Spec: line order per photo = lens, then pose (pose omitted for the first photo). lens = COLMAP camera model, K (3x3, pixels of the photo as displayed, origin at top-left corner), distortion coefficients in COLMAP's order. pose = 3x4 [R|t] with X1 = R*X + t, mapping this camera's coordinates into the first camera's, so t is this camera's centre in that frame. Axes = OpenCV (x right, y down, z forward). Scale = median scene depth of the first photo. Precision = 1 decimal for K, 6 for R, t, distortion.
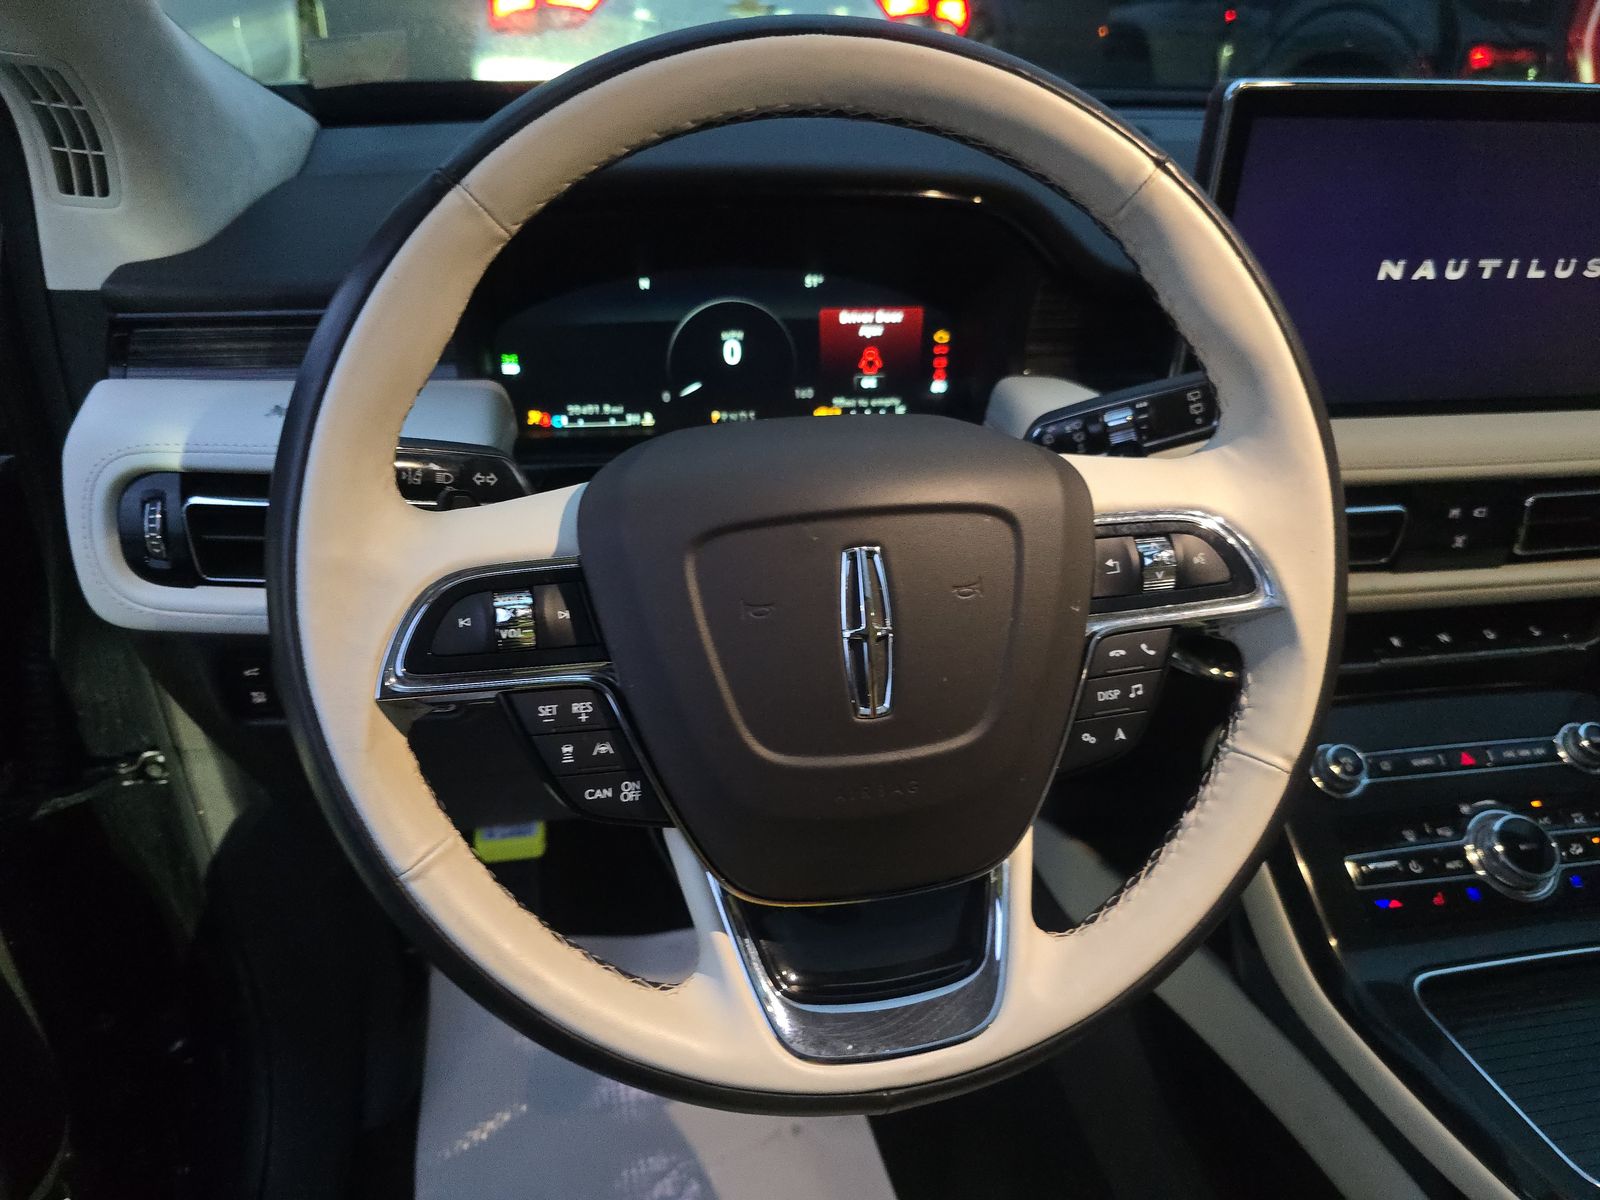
lens RADIAL K [[1087.1, 0, 803.9], [0, 1087.1, 596.7], [0, 0, 1]] dist [0.045181, -0.080749]
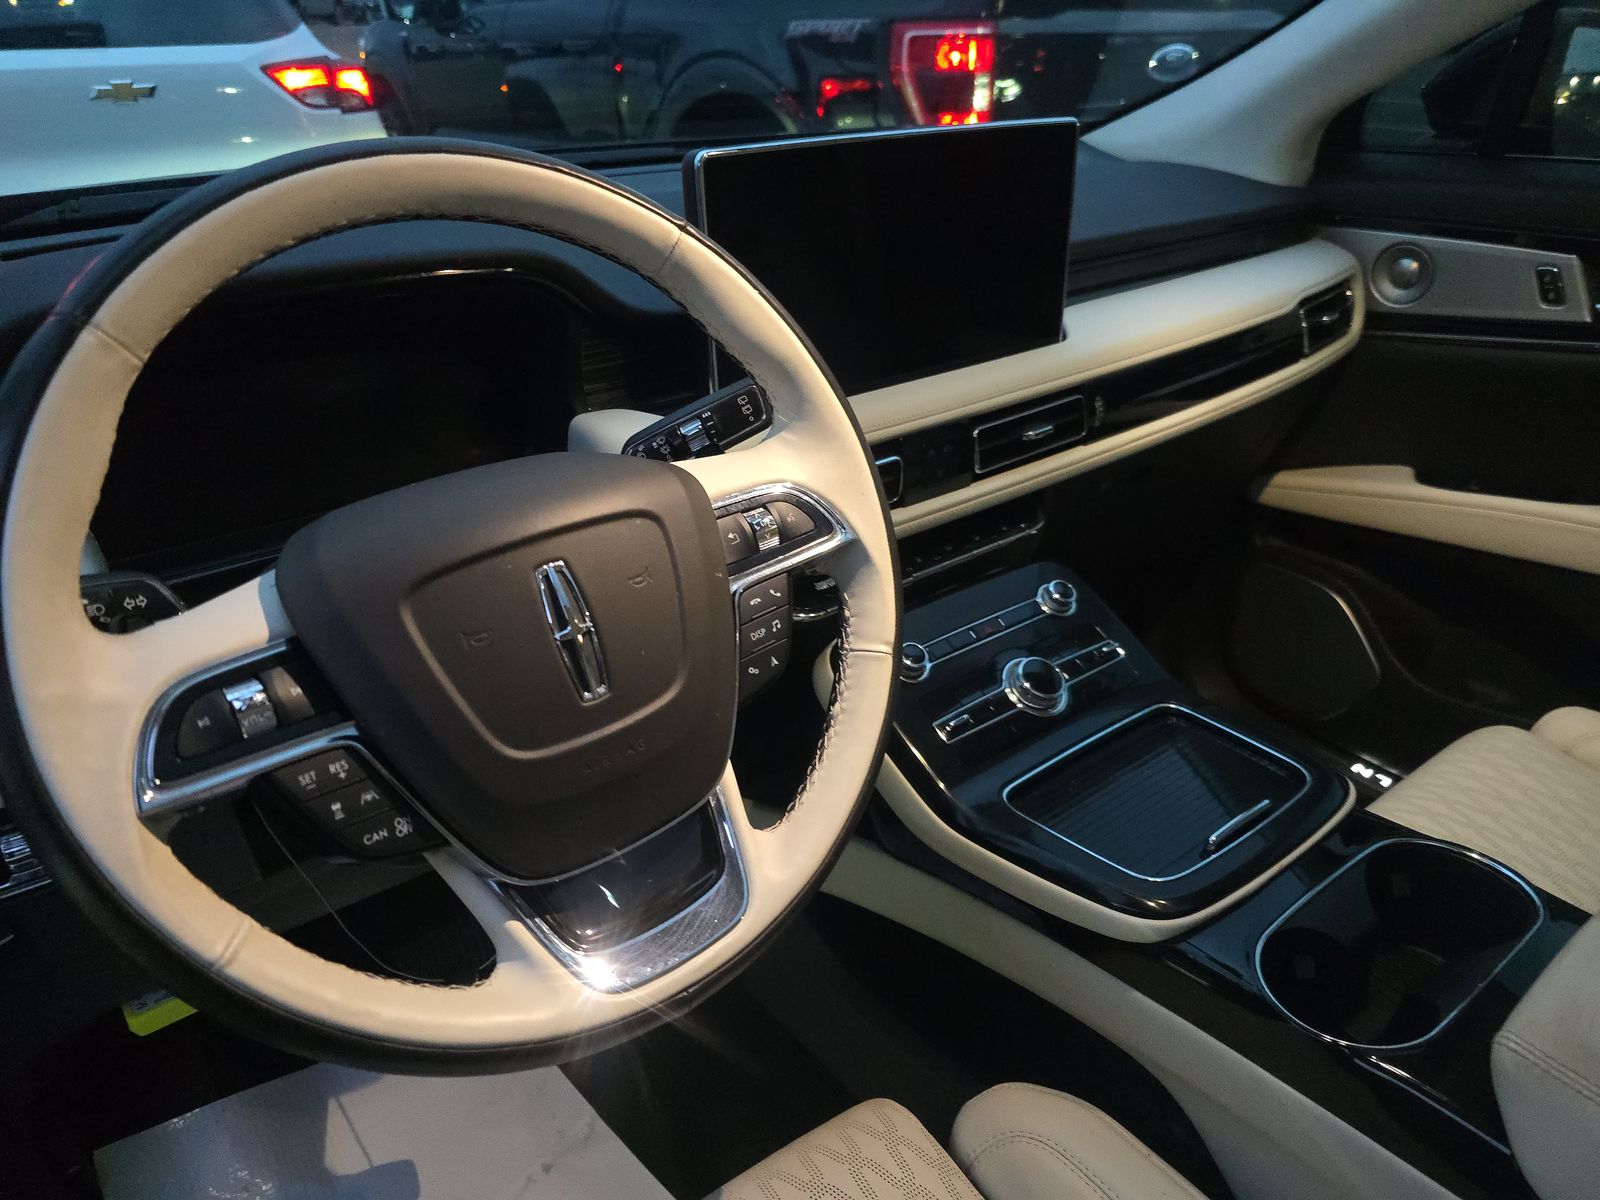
lens RADIAL K [[1087.1, 0, 803.9], [0, 1087.1, 596.7], [0, 0, 1]] dist [0.045181, -0.080749]
pose [[0.878604, -0.250165, 0.406782, -0.181078], [0.265780, 0.963852, 0.018700, 0.037226], [-0.396756, 0.091685, 0.913334, -0.193559]]
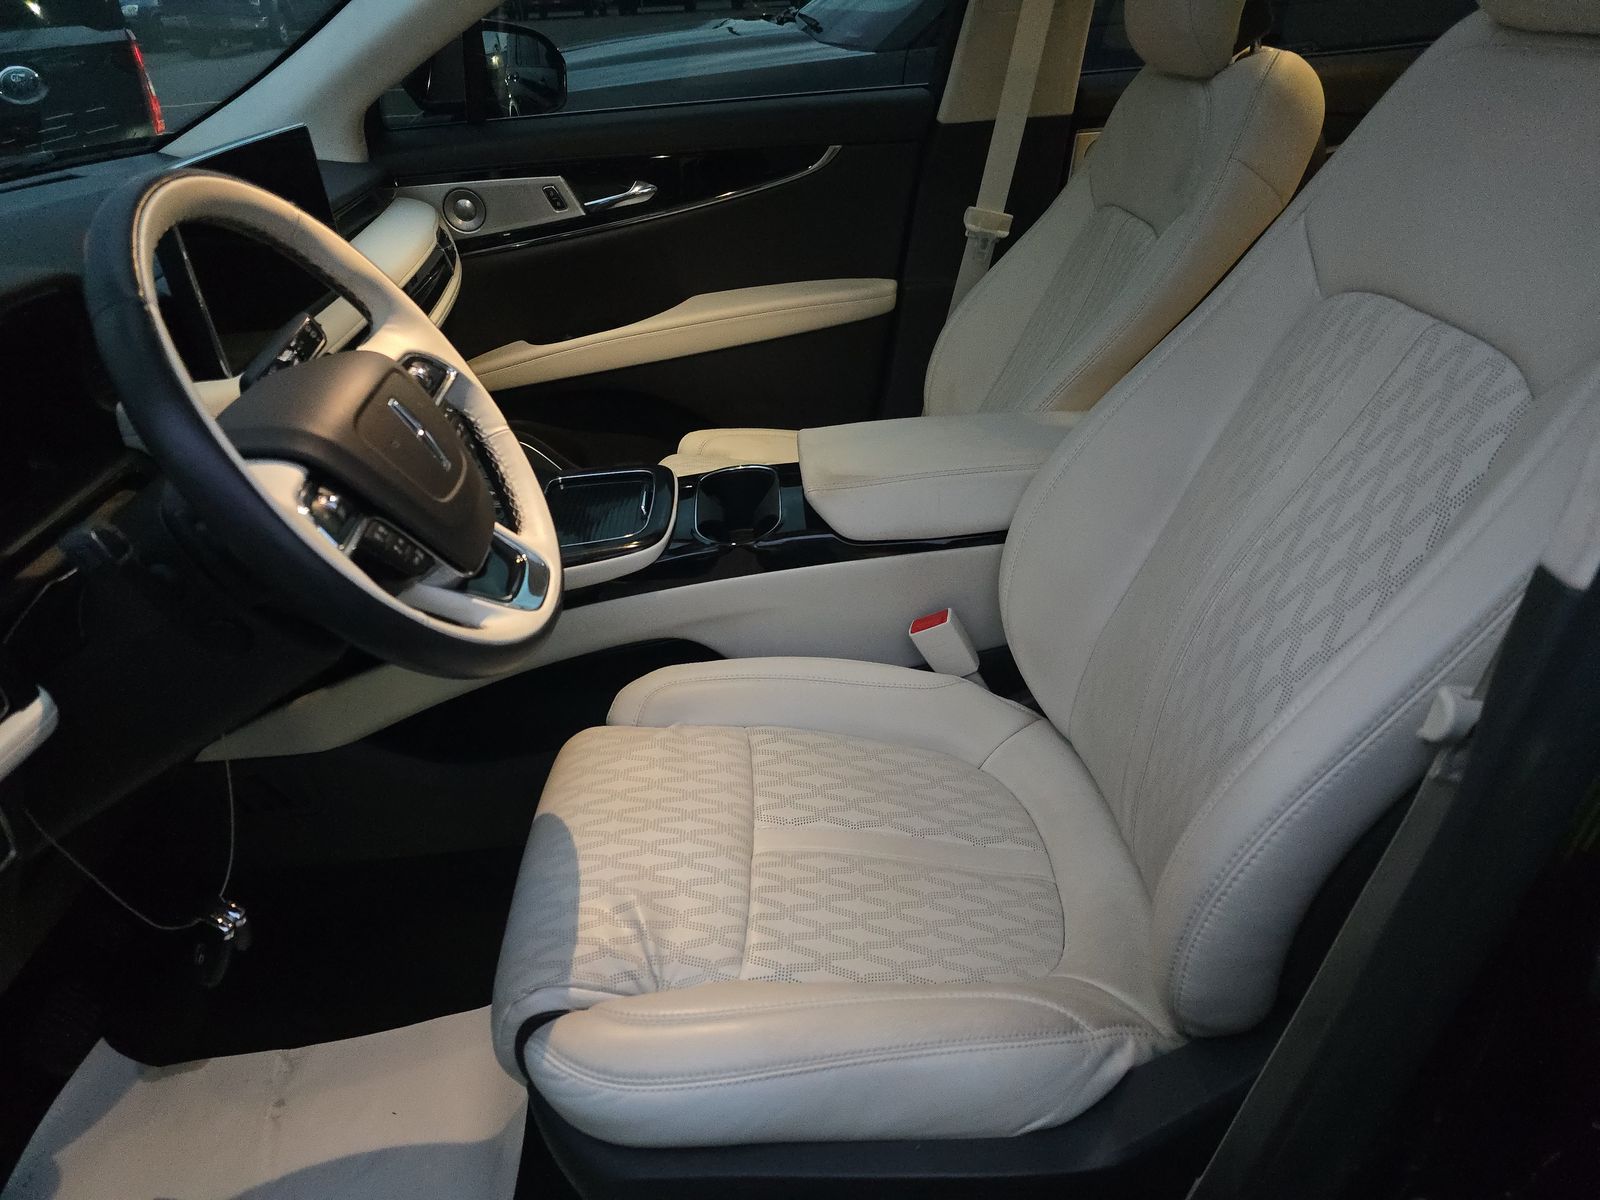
lens RADIAL K [[1087.1, 0, 803.9], [0, 1087.1, 596.7], [0, 0, 1]] dist [0.045181, -0.080749]
pose [[0.099024, -0.512717, 0.852828, -1.618844], [0.540051, 0.747531, 0.386706, -0.129338], [-0.835787, 0.422278, 0.350916, -0.179304]]
